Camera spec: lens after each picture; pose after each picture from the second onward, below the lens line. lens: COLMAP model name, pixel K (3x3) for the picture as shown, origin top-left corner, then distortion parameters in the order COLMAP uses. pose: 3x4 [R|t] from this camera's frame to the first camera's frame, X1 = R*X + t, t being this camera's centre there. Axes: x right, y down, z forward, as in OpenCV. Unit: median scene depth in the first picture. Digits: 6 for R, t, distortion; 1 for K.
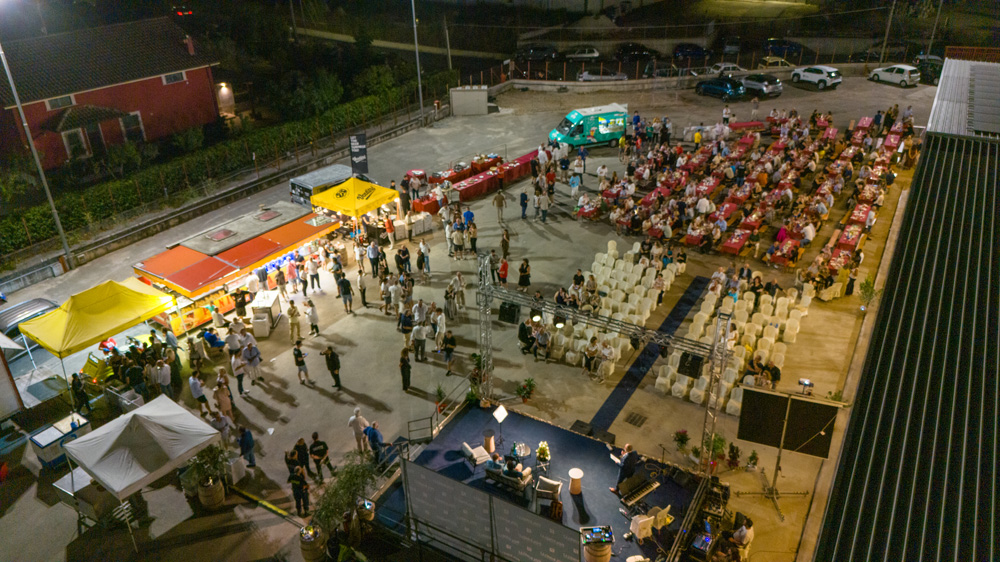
lens RADIAL K [[735.2, 0, 498.5], [0, 735.2, 278.5], [0, 0, 1]] dist [0.083407, -0.092797]
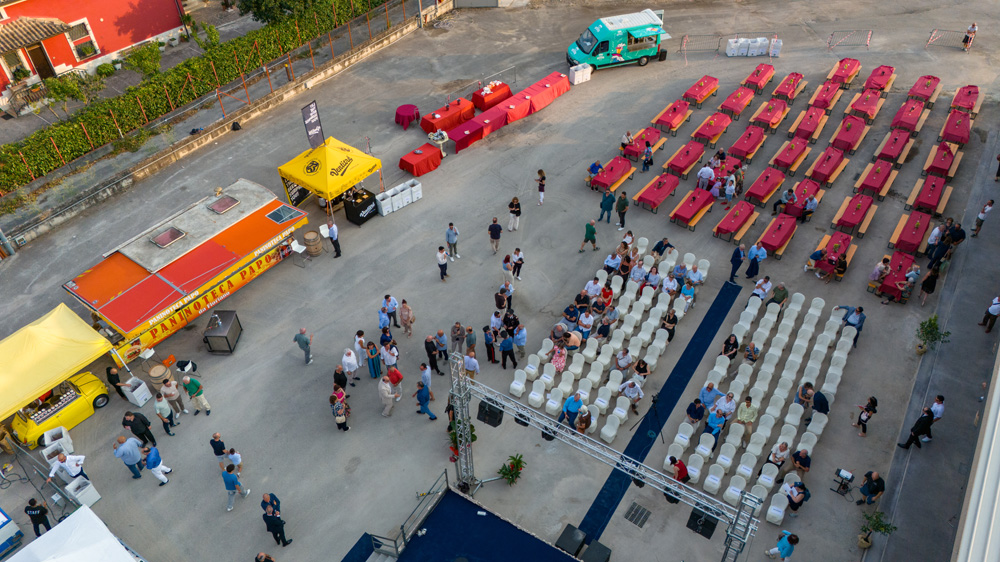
lens RADIAL K [[727.7, 0, 500.0], [0, 727.7, 281.0], [0, 0, 1]] dist [0.106151, -0.124407]
pose [[0.999261, 0.021887, -0.031590, 0.032072], [-0.013181, 0.967310, 0.253255, -0.205507], [0.036101, -0.252652, 0.966884, 0.159741]]
